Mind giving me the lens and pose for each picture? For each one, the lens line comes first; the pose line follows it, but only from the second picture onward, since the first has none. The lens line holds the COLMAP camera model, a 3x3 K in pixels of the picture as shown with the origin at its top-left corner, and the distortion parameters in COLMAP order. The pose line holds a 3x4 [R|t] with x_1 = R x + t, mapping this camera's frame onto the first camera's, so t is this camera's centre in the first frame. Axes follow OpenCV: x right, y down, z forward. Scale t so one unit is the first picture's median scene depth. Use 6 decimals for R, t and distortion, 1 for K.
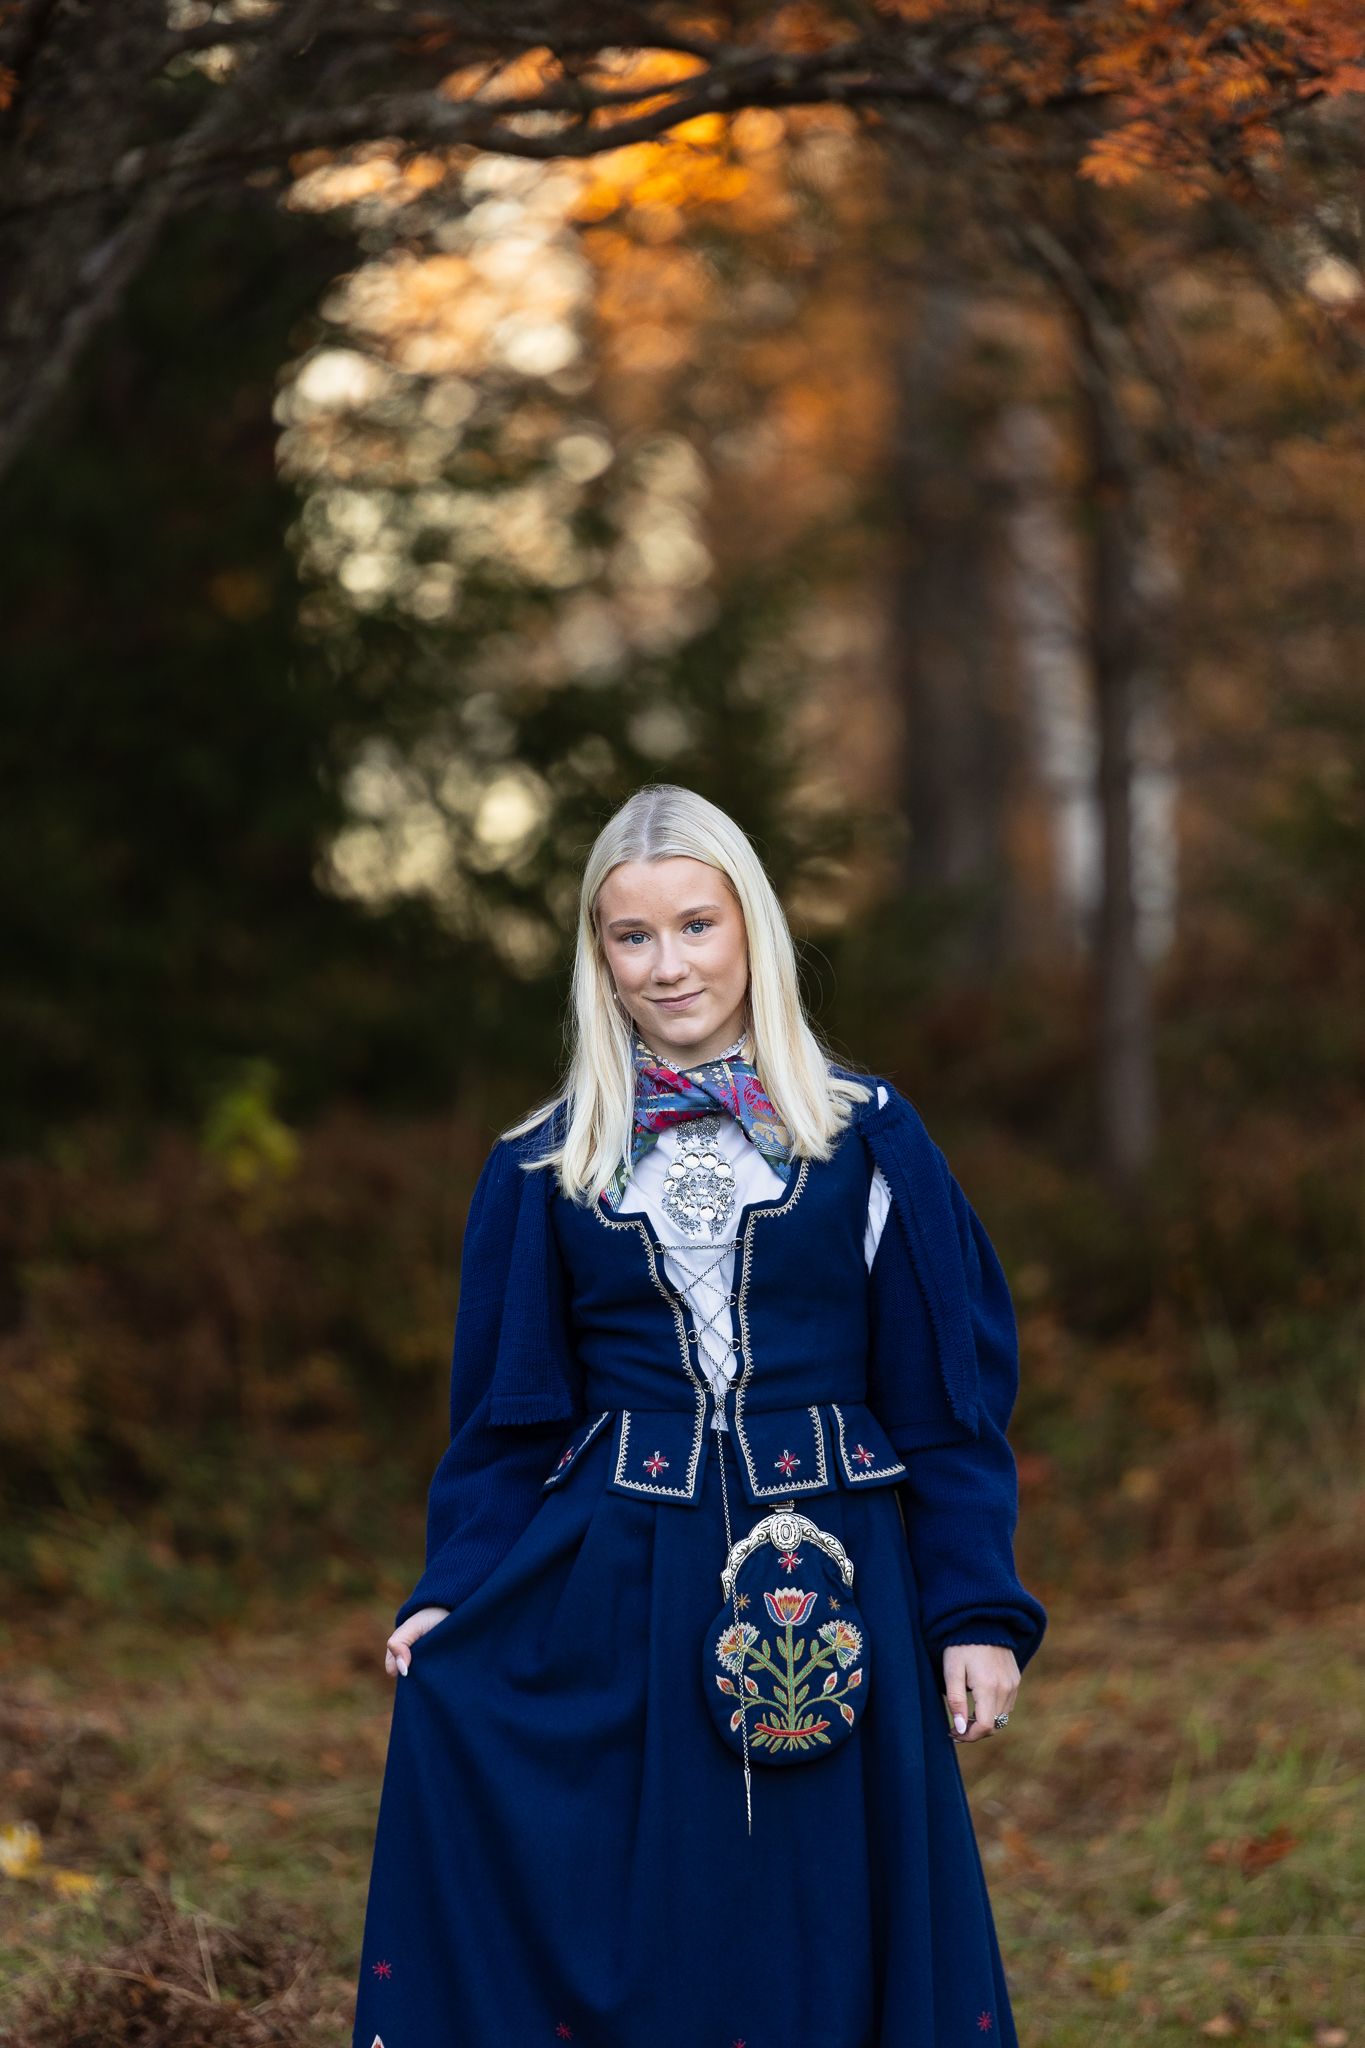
lens RADIAL K [[12208.5, 0, 683.4], [0, 12208.5, 1092.7], [0, 0, 1]] dist [-2.445922, 195.015911]
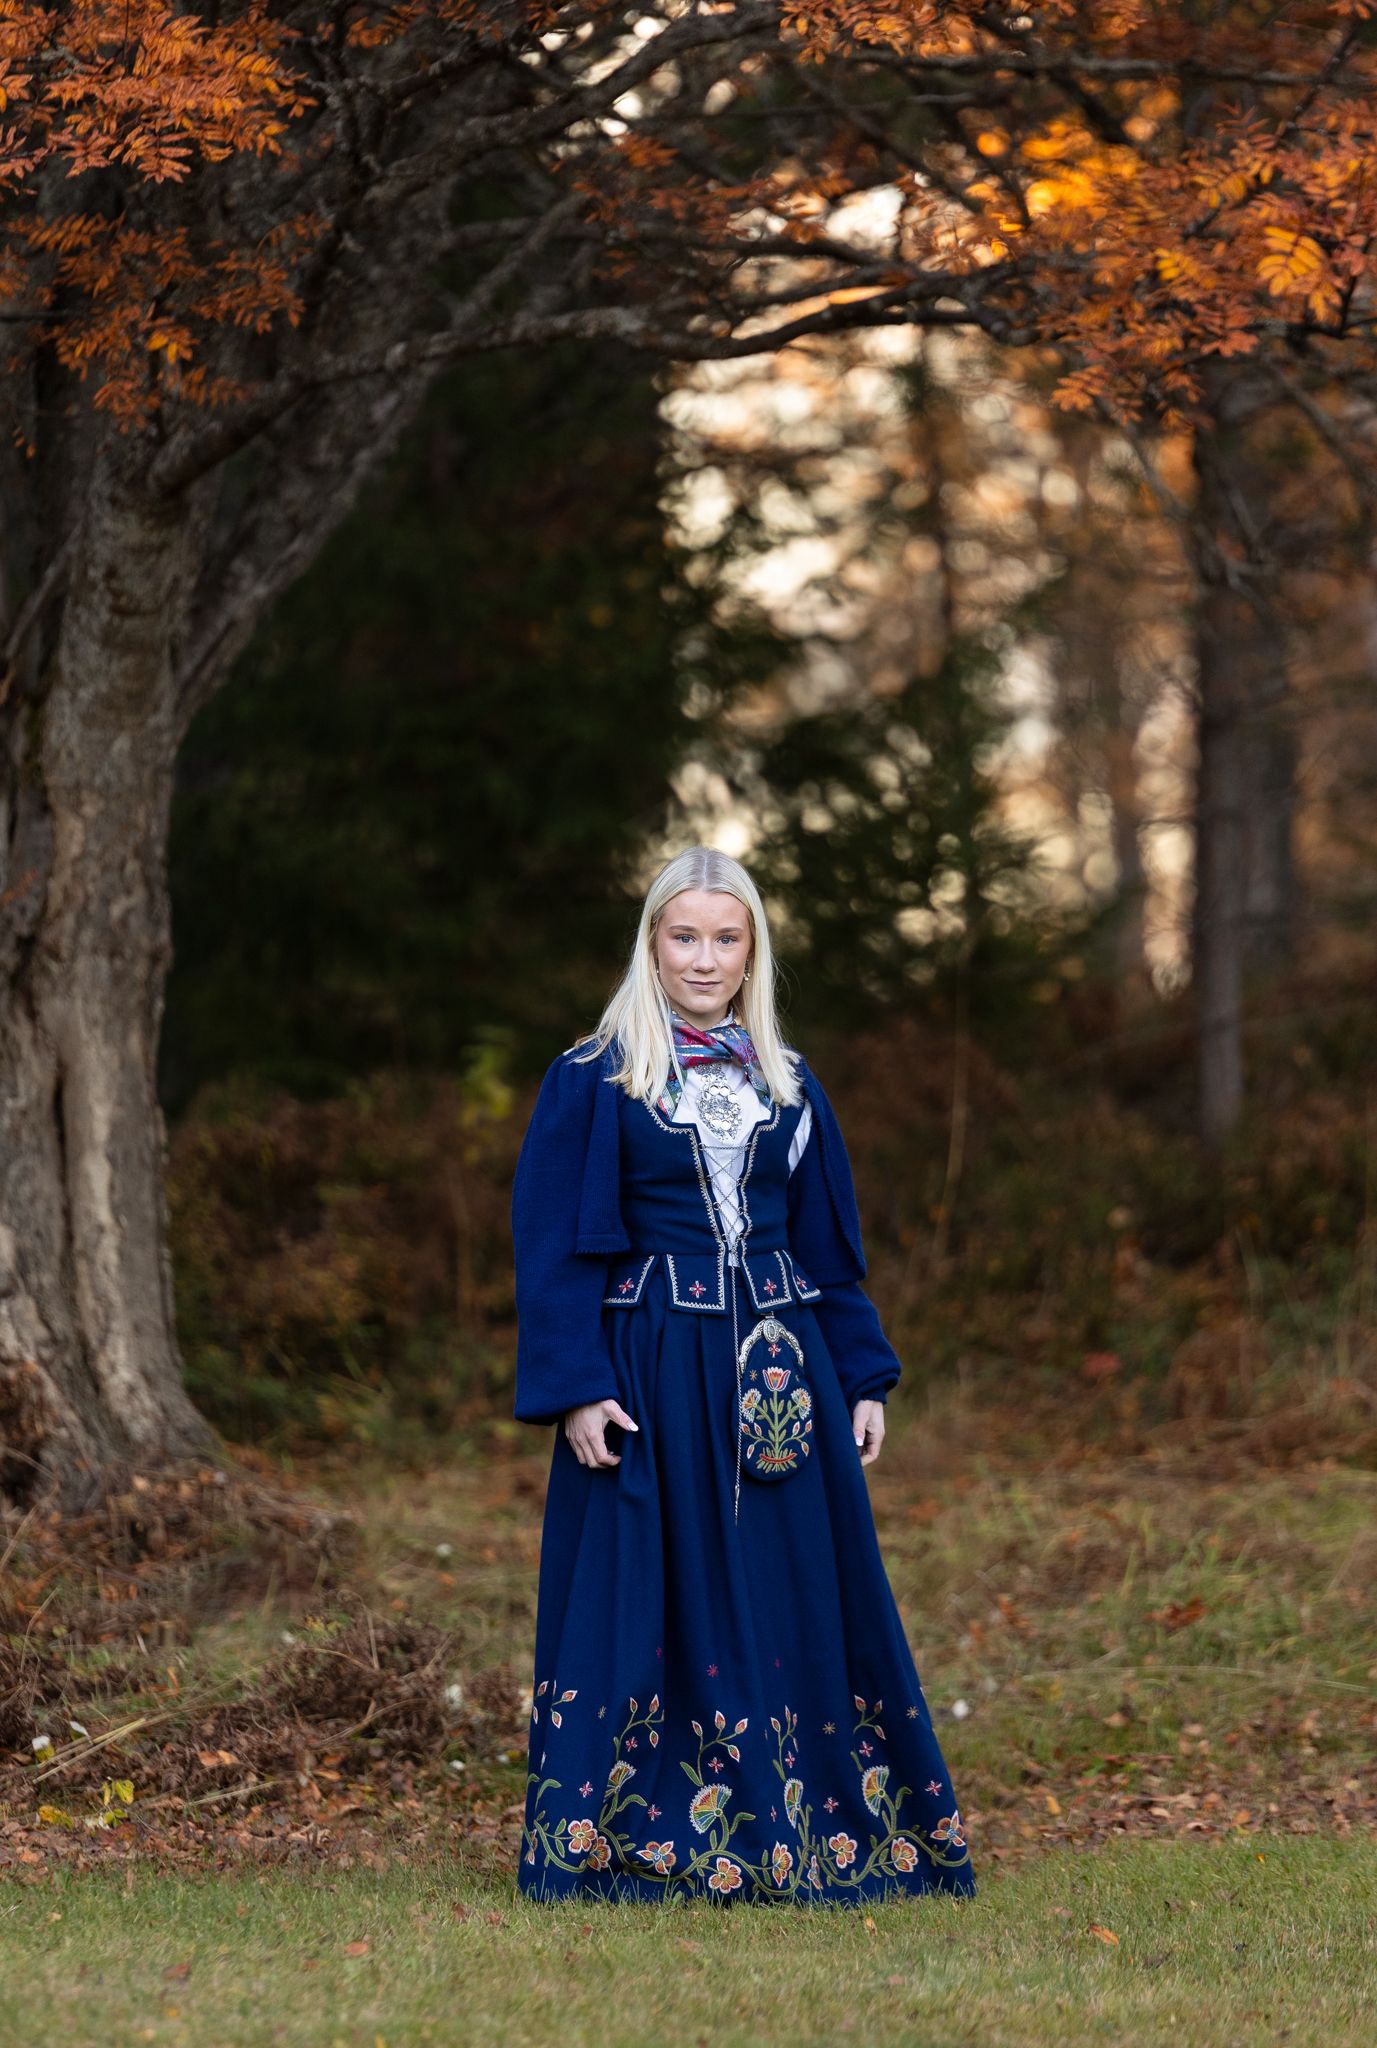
lens RADIAL K [[11681.3, 0, 688.5], [0, 11681.3, 1024.0], [0, 0, 1]] dist [-0.227804, 37.356674]
pose [[0.999217, 0.025806, -0.030001, 0.029607], [-0.025958, 0.999652, -0.004697, 0.003525], [0.029869, 0.005472, 0.999539, -0.317886]]
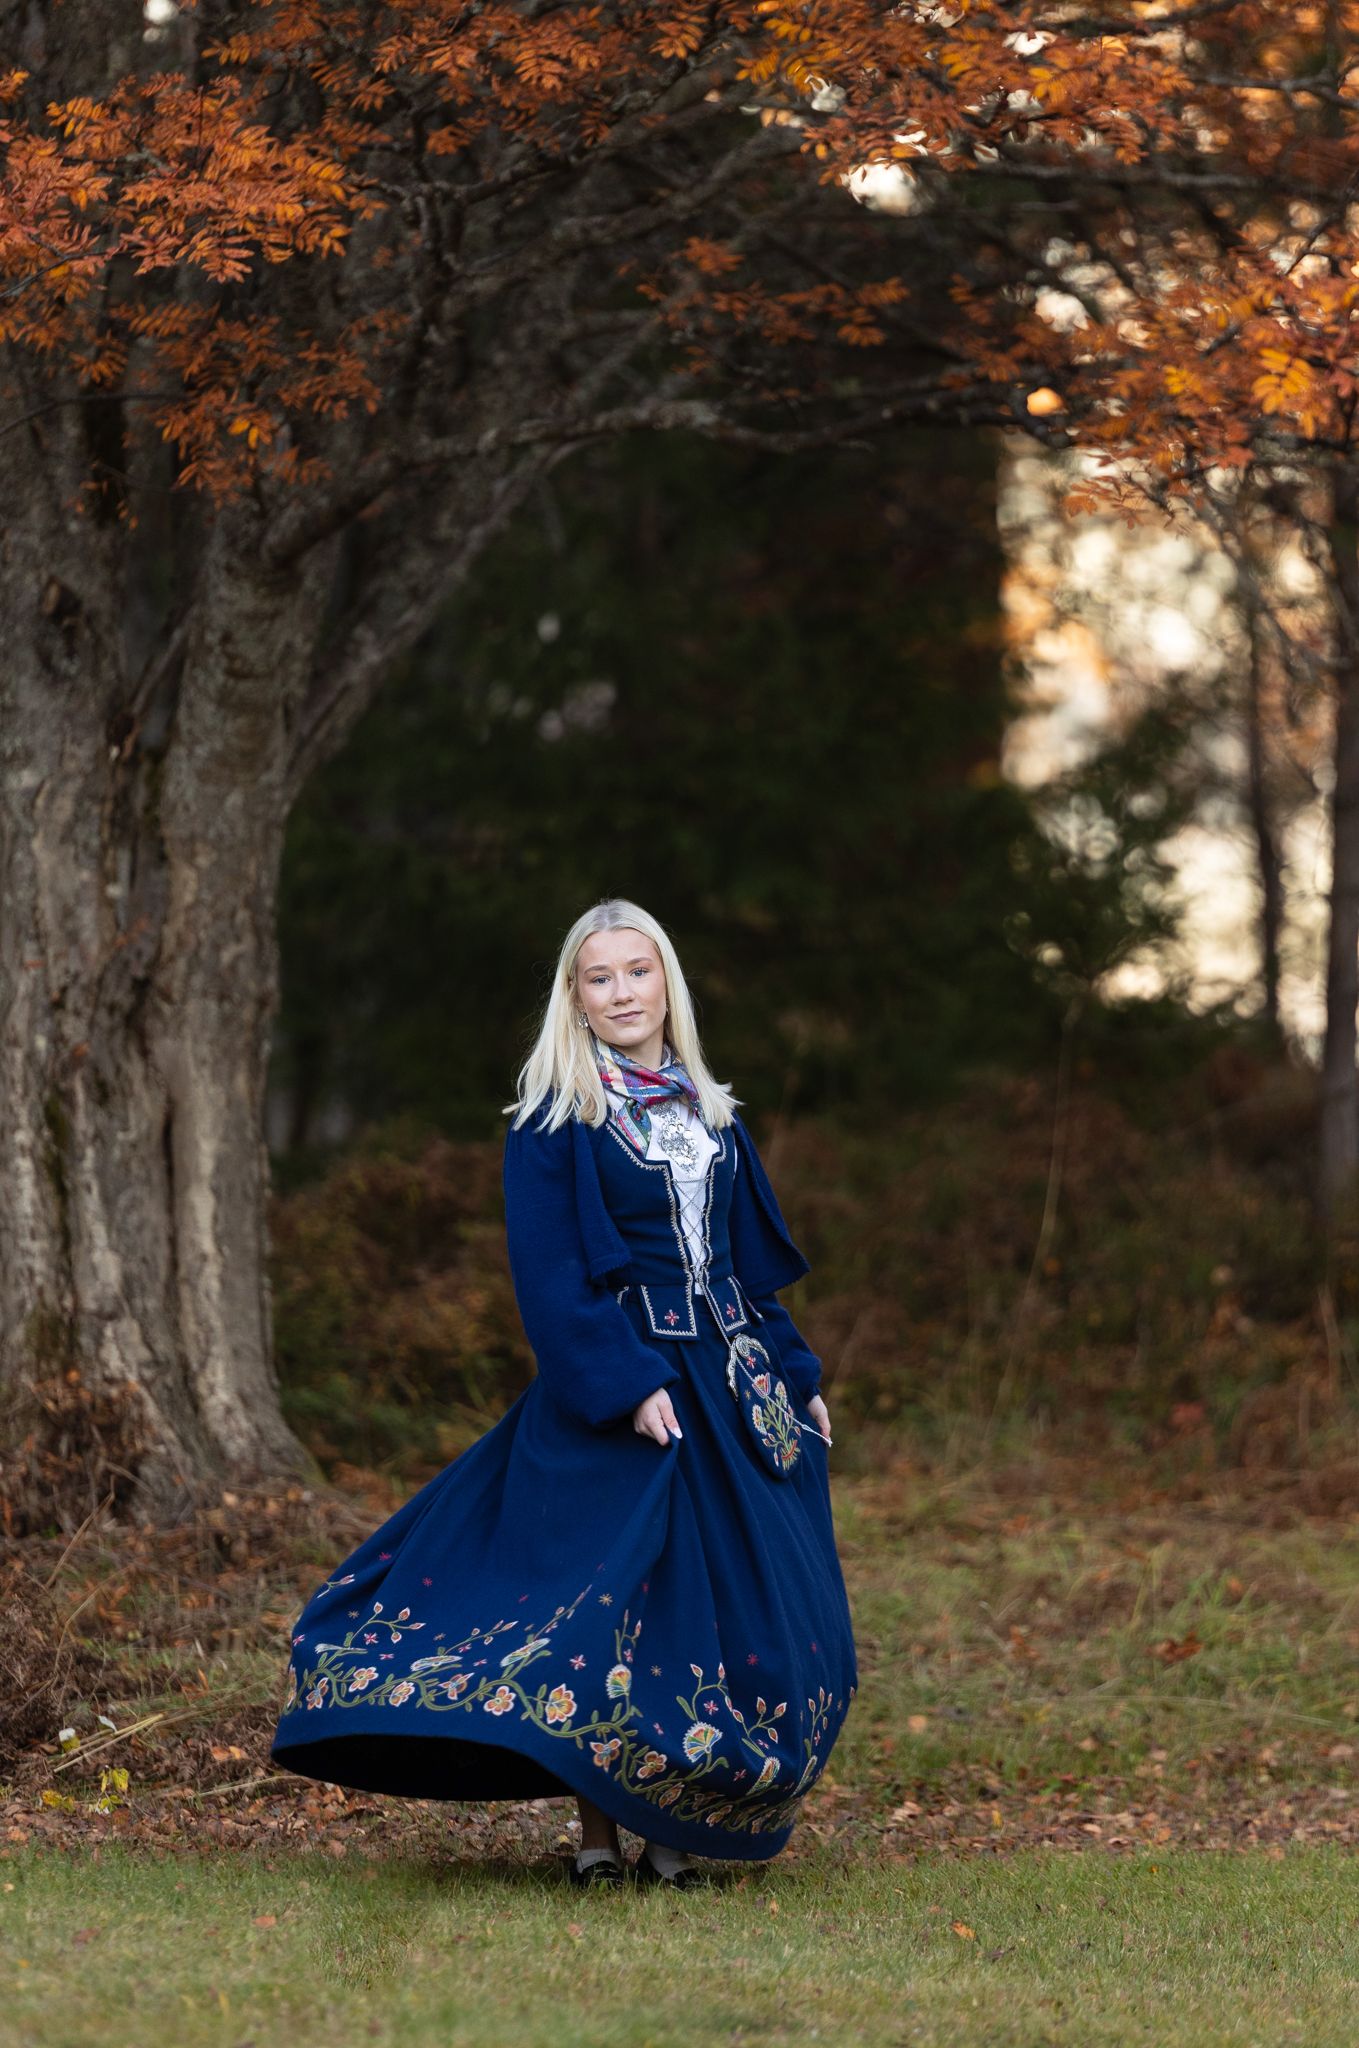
lens RADIAL K [[11656.2, 0, 679.5], [0, 11656.2, 1024.0], [0, 0, 1]] dist [0.076635, 14.341323]
pose [[0.996695, 0.053352, -0.061263, 0.069154], [-0.053900, 0.998519, -0.007326, 0.001236], [0.060782, 0.010603, 0.998095, -0.395402]]
